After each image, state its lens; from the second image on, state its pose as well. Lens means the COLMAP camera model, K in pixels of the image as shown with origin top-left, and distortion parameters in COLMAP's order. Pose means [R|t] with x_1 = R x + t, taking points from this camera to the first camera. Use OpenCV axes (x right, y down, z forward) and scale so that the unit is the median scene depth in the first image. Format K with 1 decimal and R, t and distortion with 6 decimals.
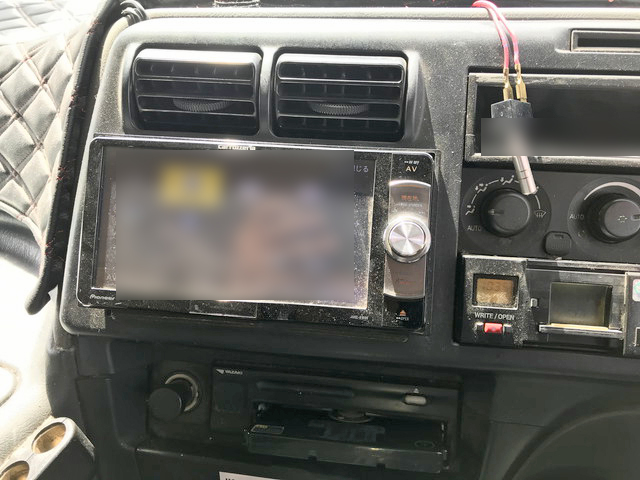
lens RADIAL K [[524.4, 0, 322.7], [0, 524.4, 232.8], [0, 0, 1]] dist [0.047972, -0.045225]
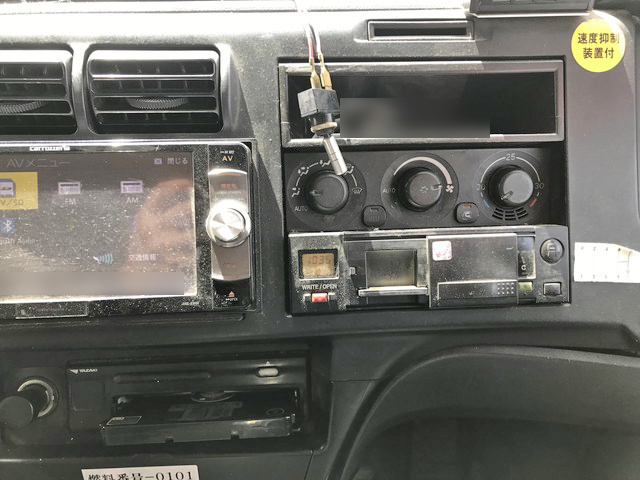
lens RADIAL K [[524.4, 0, 322.7], [0, 524.4, 232.8], [0, 0, 1]] dist [0.047972, -0.045225]
pose [[0.982453, -0.093801, 0.161204, 0.160789], [0.087803, 0.995168, 0.043956, -0.002191], [-0.164549, -0.029031, 0.985942, -0.073904]]
